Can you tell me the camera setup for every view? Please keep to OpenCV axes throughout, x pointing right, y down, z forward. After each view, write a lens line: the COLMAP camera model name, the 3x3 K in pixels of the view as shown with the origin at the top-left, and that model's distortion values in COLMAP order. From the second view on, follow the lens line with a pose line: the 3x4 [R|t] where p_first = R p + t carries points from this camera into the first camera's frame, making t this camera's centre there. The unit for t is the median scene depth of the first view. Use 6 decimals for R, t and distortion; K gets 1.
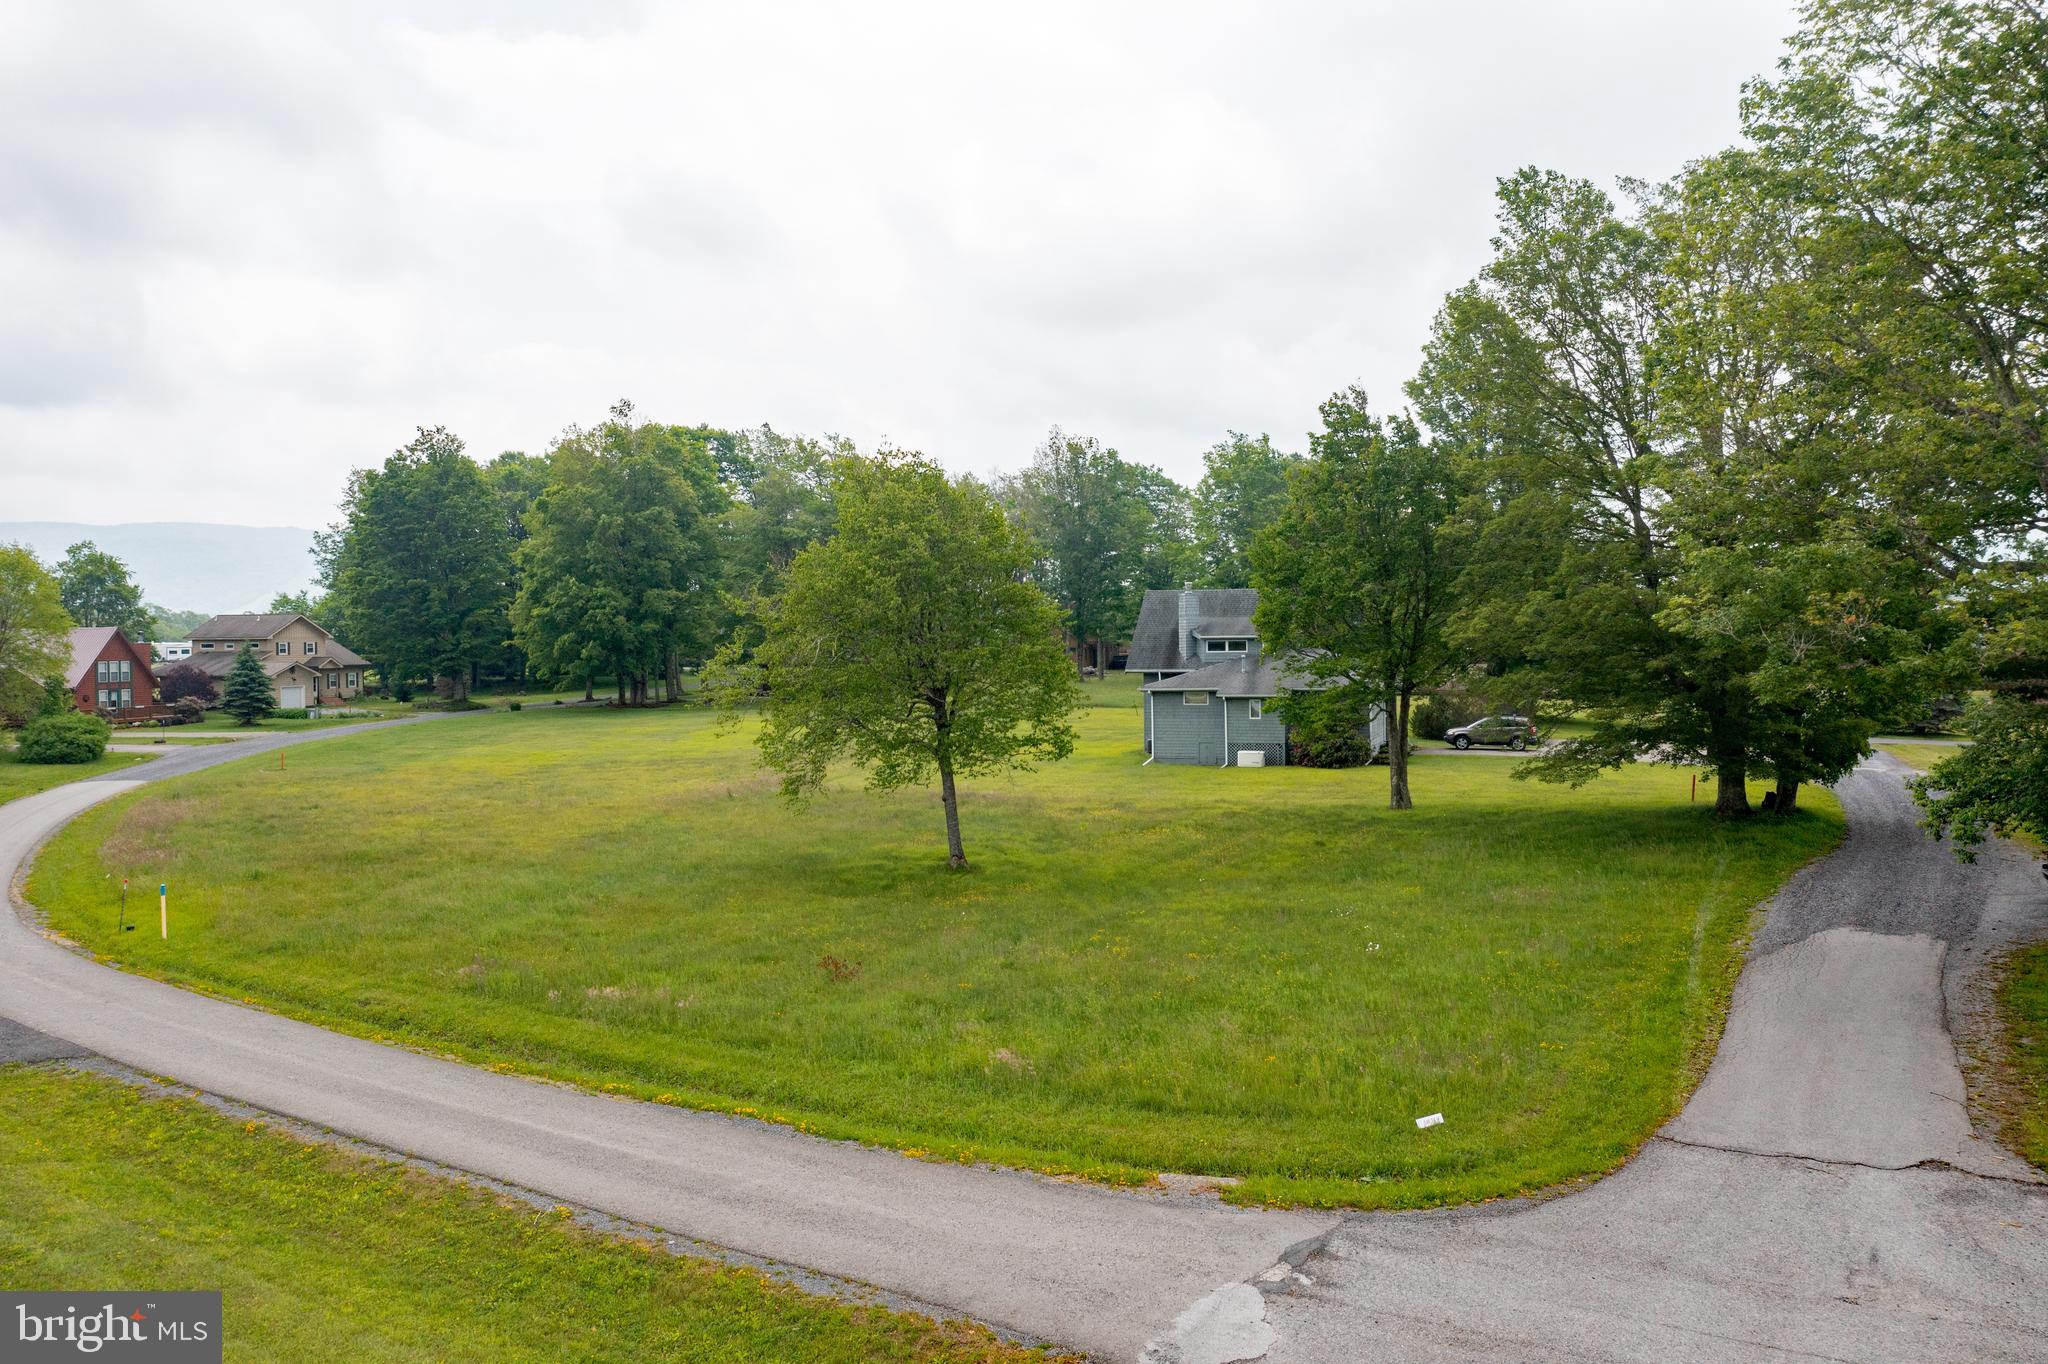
lens RADIAL K [[1592.8, 0, 1010.6], [0, 1592.8, 645.3], [0, 0, 1]] dist [-0.023245, 0.014500]
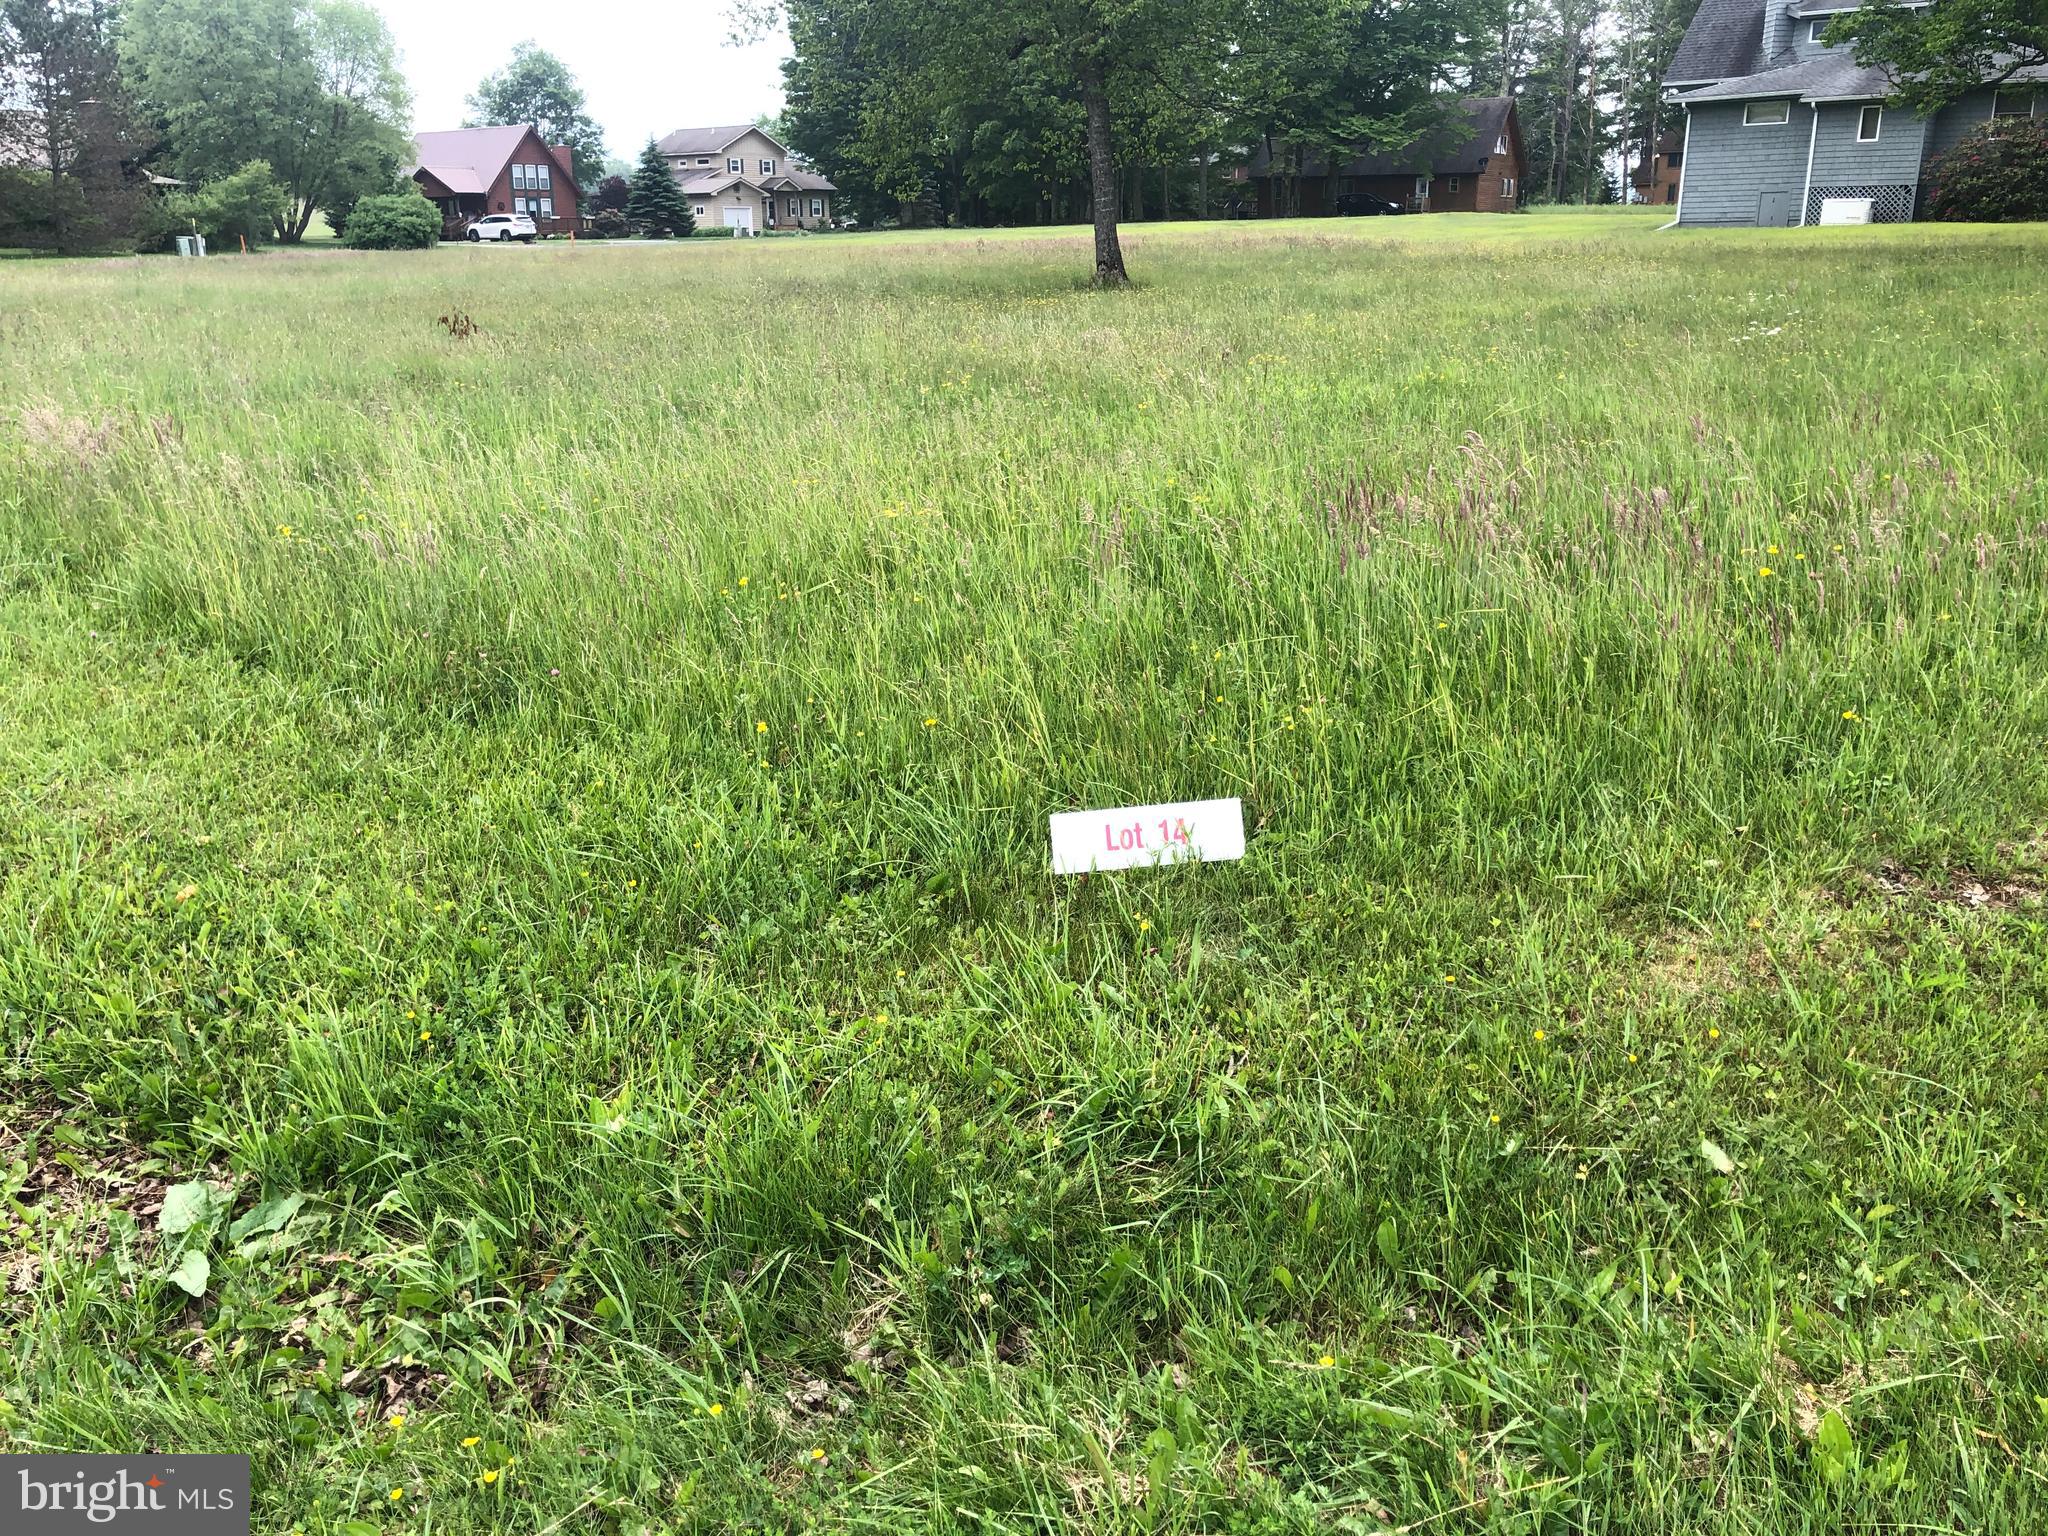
lens RADIAL K [[1660.5, 0, 1018.5], [0, 1660.5, 738.7], [0, 0, 1]] dist [-0.012629, 0.037749]
pose [[0.928575, 0.114938, -0.352898, 0.107399], [-0.010000, 0.958242, 0.285784, 0.085958], [0.371009, -0.261843, 0.890949, 0.299879]]
